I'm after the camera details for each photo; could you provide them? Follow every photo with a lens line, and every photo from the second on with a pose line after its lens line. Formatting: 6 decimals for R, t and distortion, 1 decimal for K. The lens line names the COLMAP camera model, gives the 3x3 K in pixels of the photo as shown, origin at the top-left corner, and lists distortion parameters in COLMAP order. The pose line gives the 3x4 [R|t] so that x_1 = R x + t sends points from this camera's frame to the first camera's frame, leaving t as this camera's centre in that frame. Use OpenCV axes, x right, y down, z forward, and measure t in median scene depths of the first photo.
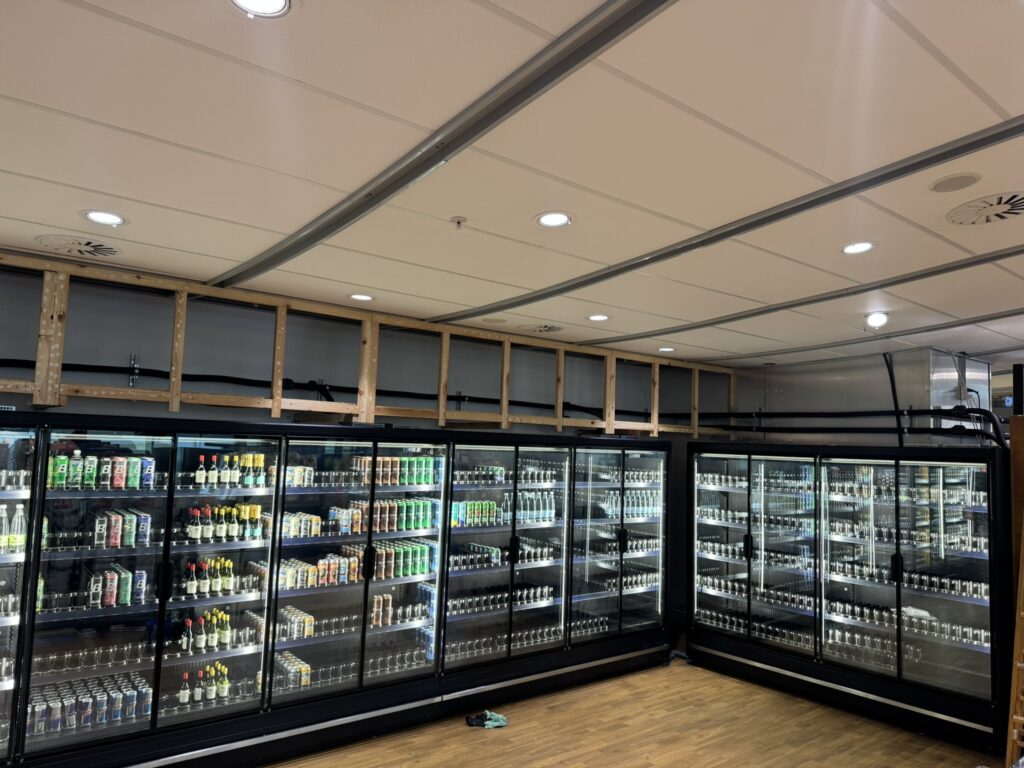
lens RADIAL K [[712.8, 0, 512.0], [0, 712.8, 384.0], [0, 0, 1]] dist [0.040936, -0.048473]
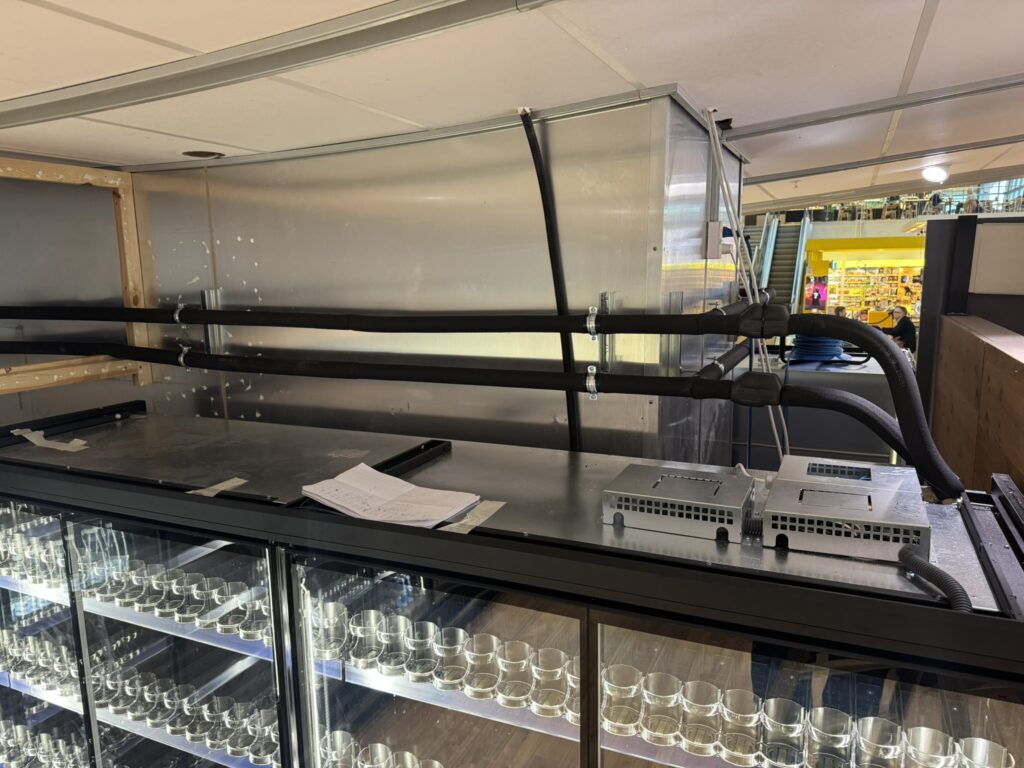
lens RADIAL K [[712.8, 0, 512.0], [0, 712.8, 384.0], [0, 0, 1]] dist [0.040936, -0.048473]
pose [[0.896159, -0.122099, 0.426604, 0.367654], [0.009200, 0.966303, 0.257241, -0.012008], [-0.443638, -0.226604, 0.867085, 0.709699]]
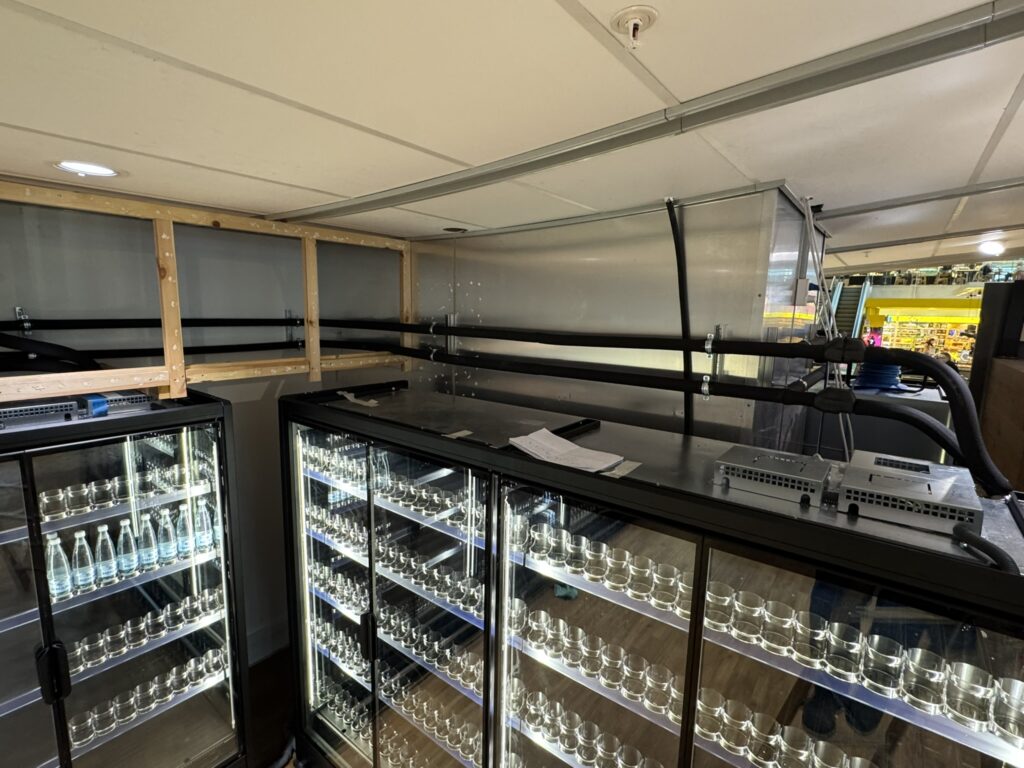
lens RADIAL K [[489.5, 0, 512.0], [0, 489.5, 384.0], [0, 0, 1]] dist [0.000520, -0.000556]
pose [[0.975154, -0.049837, 0.215850, 0.350473], [-0.005206, 0.968941, 0.247235, -0.009556], [-0.221467, -0.242216, 0.944608, 0.703740]]
